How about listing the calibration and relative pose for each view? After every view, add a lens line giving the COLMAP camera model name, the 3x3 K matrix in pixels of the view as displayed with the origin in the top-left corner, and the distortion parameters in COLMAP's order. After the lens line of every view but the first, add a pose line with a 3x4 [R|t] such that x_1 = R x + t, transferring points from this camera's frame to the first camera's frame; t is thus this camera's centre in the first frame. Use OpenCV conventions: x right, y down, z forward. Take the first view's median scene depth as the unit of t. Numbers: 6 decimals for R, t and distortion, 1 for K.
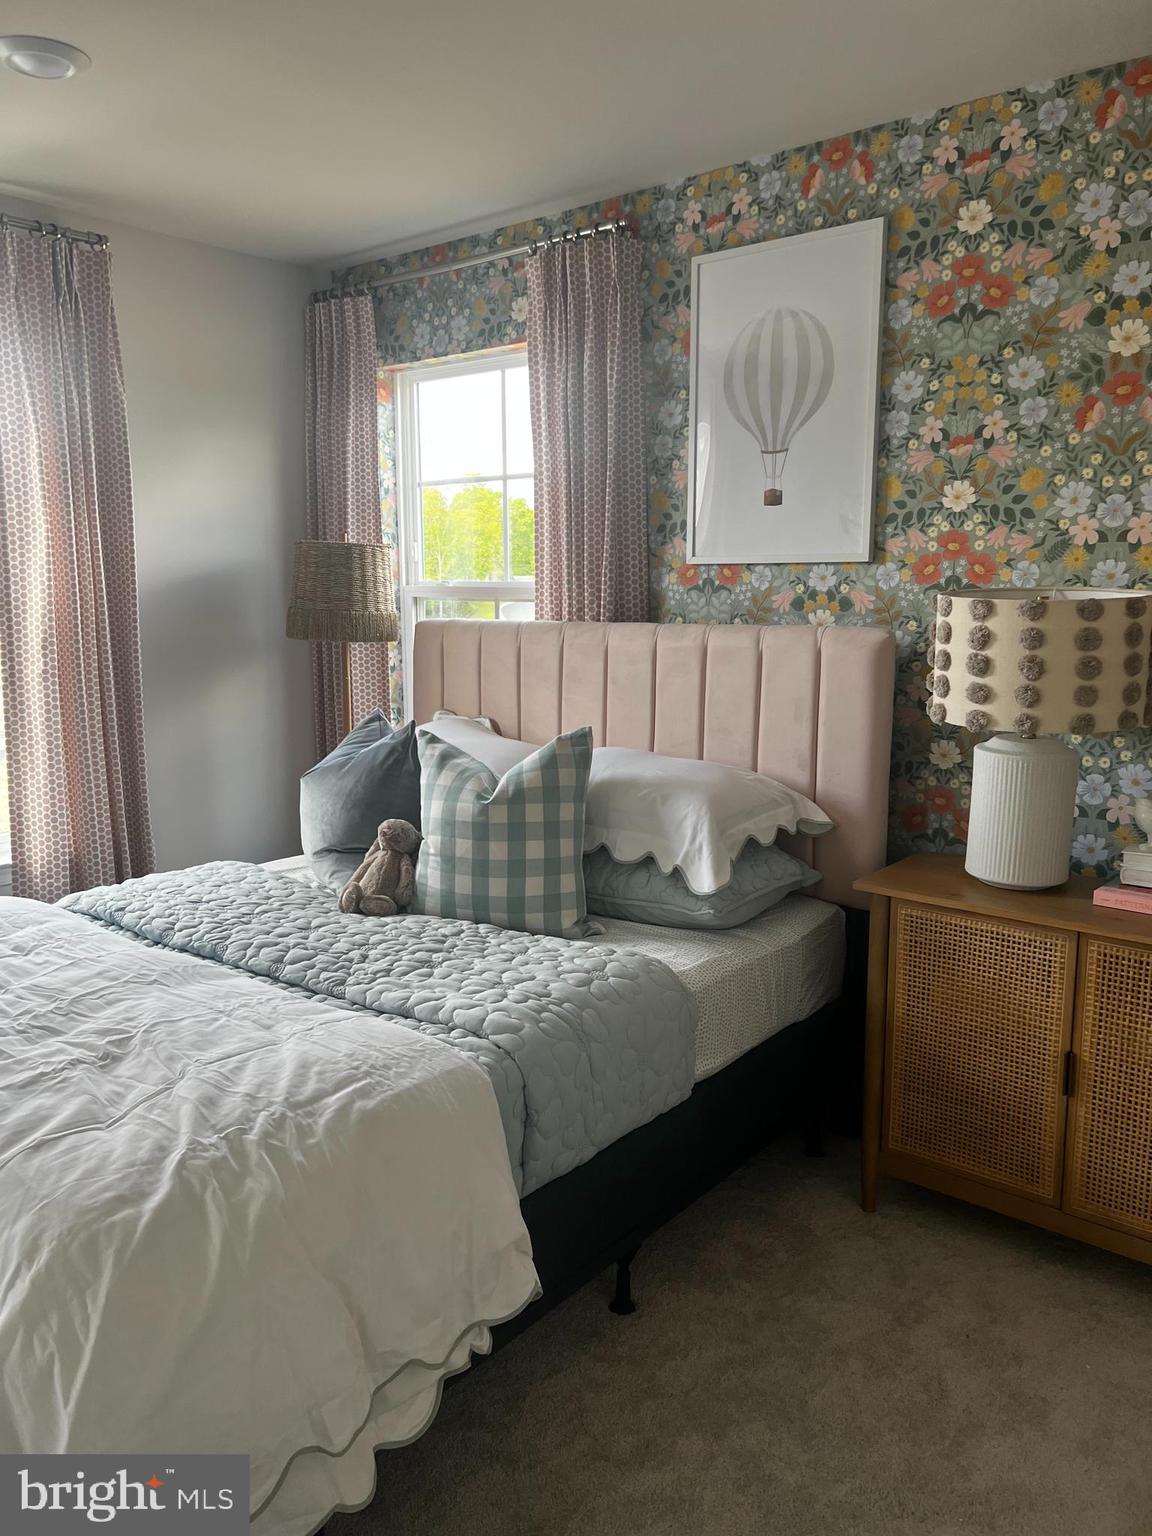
lens RADIAL K [[1153.6, 0, 576.0], [0, 1153.6, 768.0], [0, 0, 1]] dist [0.003273, 0.000637]
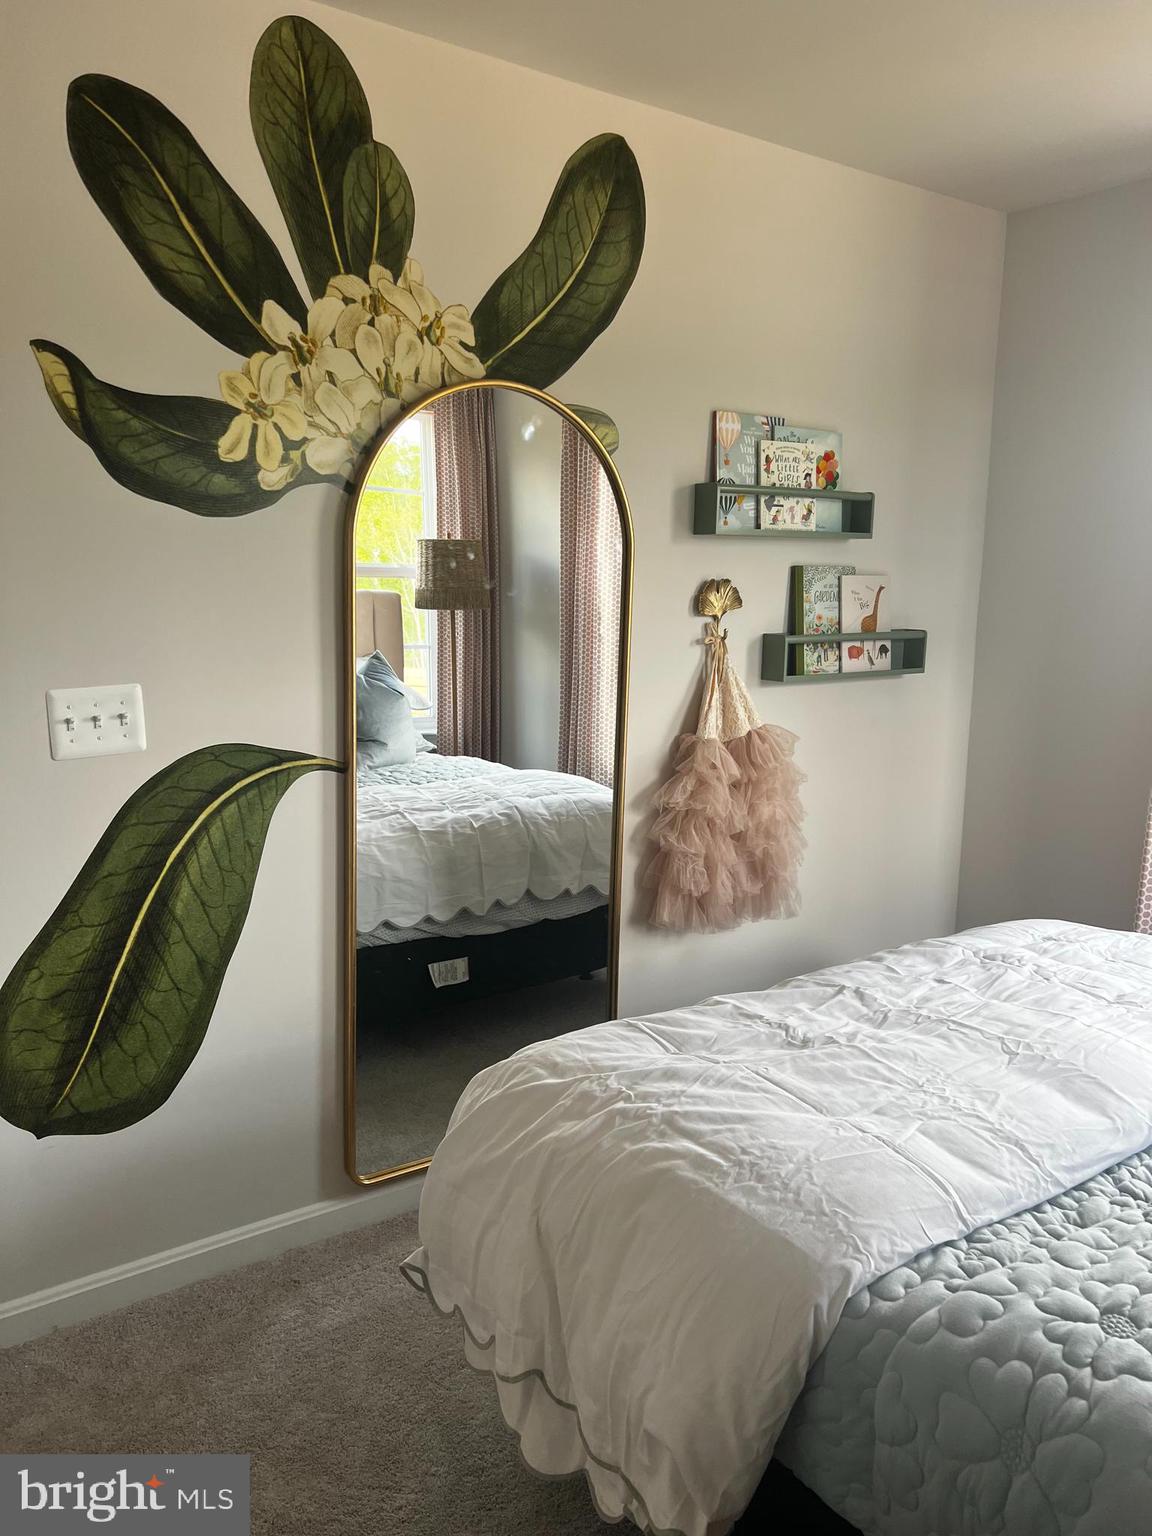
lens RADIAL K [[1153.6, 0, 576.0], [0, 1153.6, 768.0], [0, 0, 1]] dist [0.003273, 0.000637]
pose [[-0.266301, 0.165457, -0.949583, 0.645558], [-0.175748, 0.960308, 0.216613, -0.191767], [0.947732, 0.224571, -0.226652, 1.047324]]
